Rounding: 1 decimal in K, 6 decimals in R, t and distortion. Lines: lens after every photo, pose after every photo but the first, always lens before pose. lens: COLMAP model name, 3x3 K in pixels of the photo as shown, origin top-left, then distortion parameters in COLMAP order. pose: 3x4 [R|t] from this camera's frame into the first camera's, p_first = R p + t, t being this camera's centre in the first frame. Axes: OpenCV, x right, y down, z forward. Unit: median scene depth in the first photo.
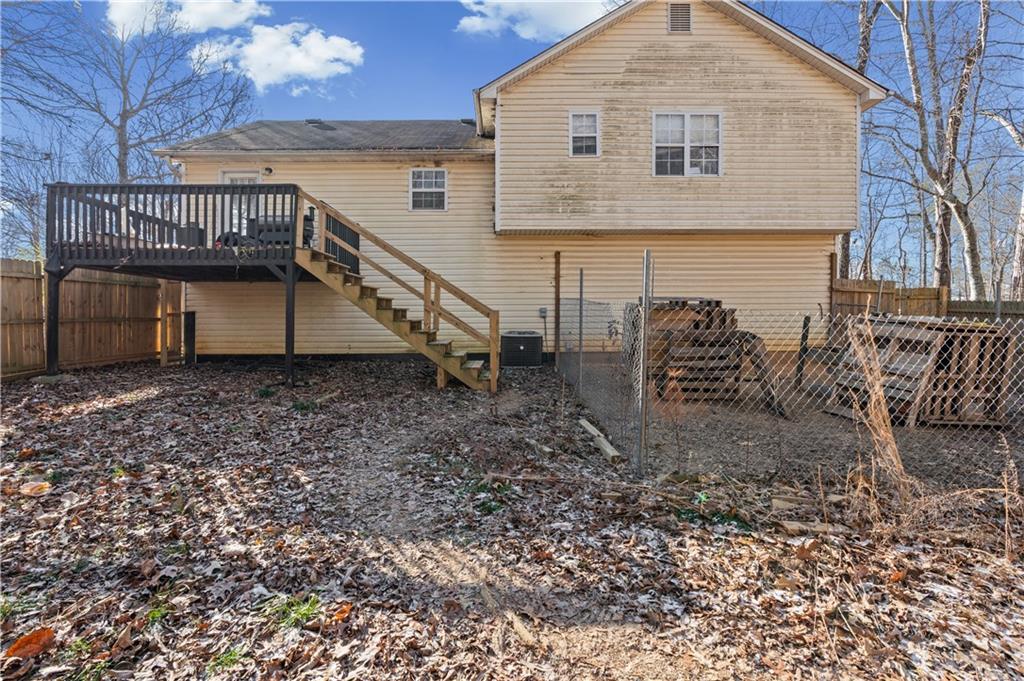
lens RADIAL K [[467.9, 0, 511.6], [0, 467.9, 329.3], [0, 0, 1]] dist [-0.002645, -0.000324]
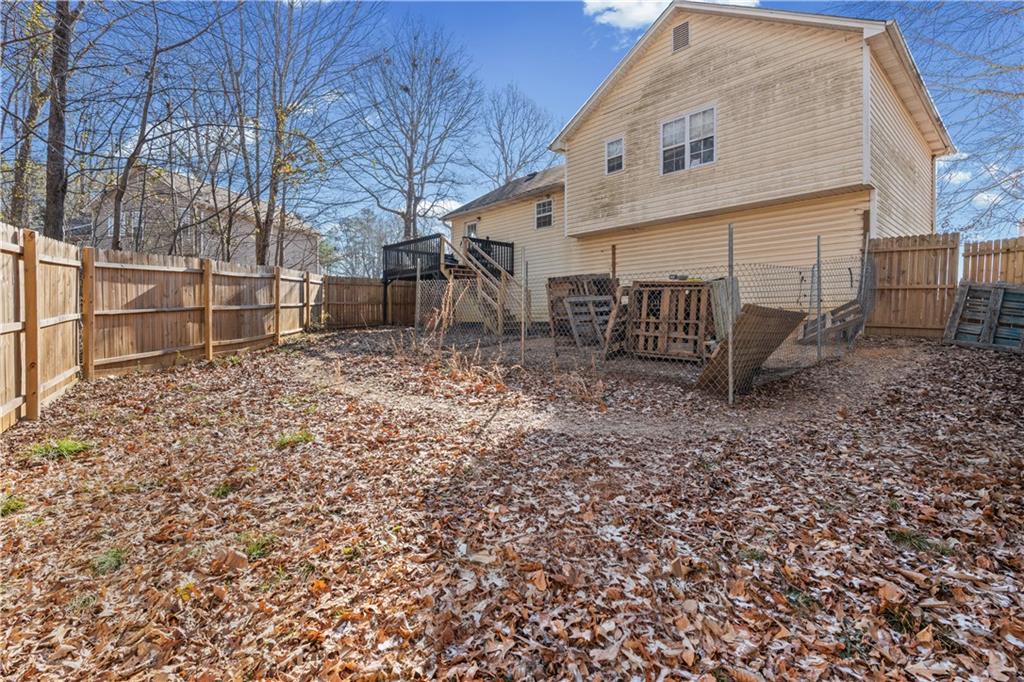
lens RADIAL K [[467.9, 0, 511.6], [0, 467.9, 329.8], [0, 0, 1]] dist [-0.002645, -0.000324]
pose [[0.669773, 0.017036, -0.742370, 0.953931], [-0.012503, 0.999854, 0.011664, 0.066456], [0.742460, 0.001470, 0.669888, -0.109256]]
